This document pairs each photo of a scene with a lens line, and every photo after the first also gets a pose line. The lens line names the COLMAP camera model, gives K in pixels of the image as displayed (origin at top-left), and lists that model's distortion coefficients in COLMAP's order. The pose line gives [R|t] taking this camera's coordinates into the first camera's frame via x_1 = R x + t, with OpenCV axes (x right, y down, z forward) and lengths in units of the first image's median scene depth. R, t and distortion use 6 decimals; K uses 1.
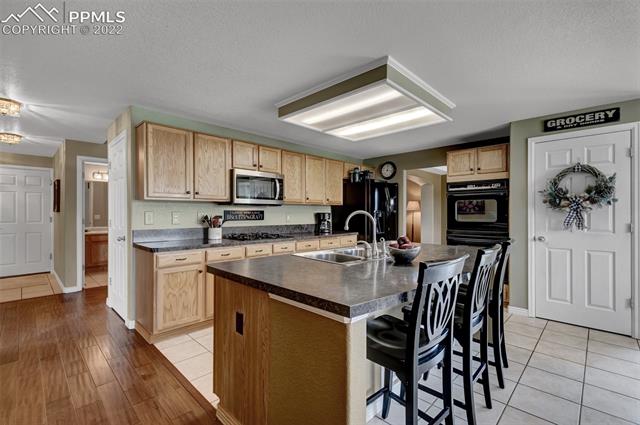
lens RADIAL K [[286.6, 0, 320.0], [0, 286.6, 212.5], [0, 0, 1]] dist [-0.000065, -0.000134]
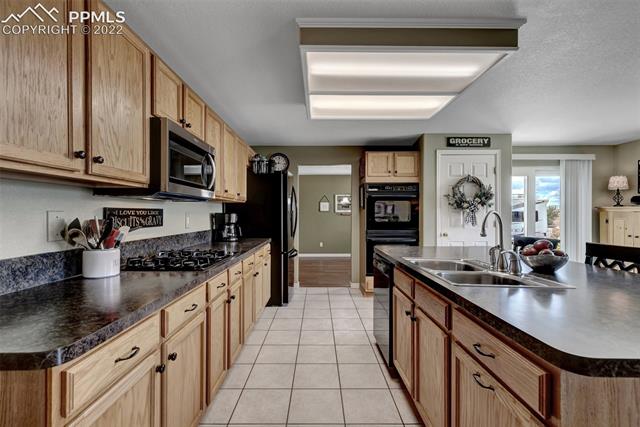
lens RADIAL K [[290.2, 0, 320.0], [0, 290.2, 213.5], [0, 0, 1]] dist [0.001086, 0.000205]
pose [[0.708671, -0.000457, 0.705539, -0.445661], [-0.000667, 0.999999, 0.001317, 0.001386], [-0.705539, -0.001404, 0.708670, 0.481530]]
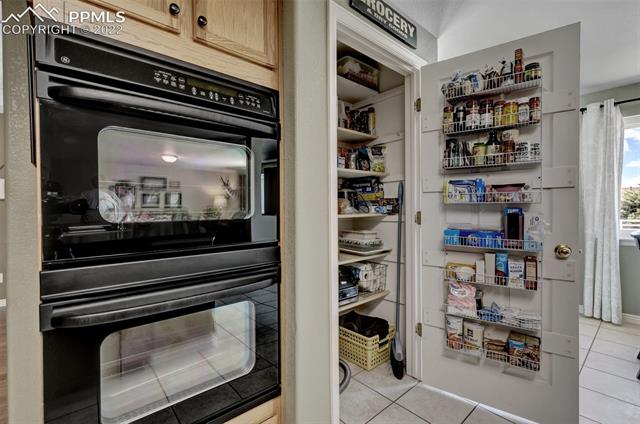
lens RADIAL K [[286.6, 0, 320.0], [0, 286.6, 212.0], [0, 0, 1]] dist [-0.000065, -0.000134]
pose [[0.079528, -0.010510, 0.996777, 0.329154], [0.007669, 0.999921, 0.009931, 0.024763], [-0.996803, 0.006854, 0.079602, 0.962512]]
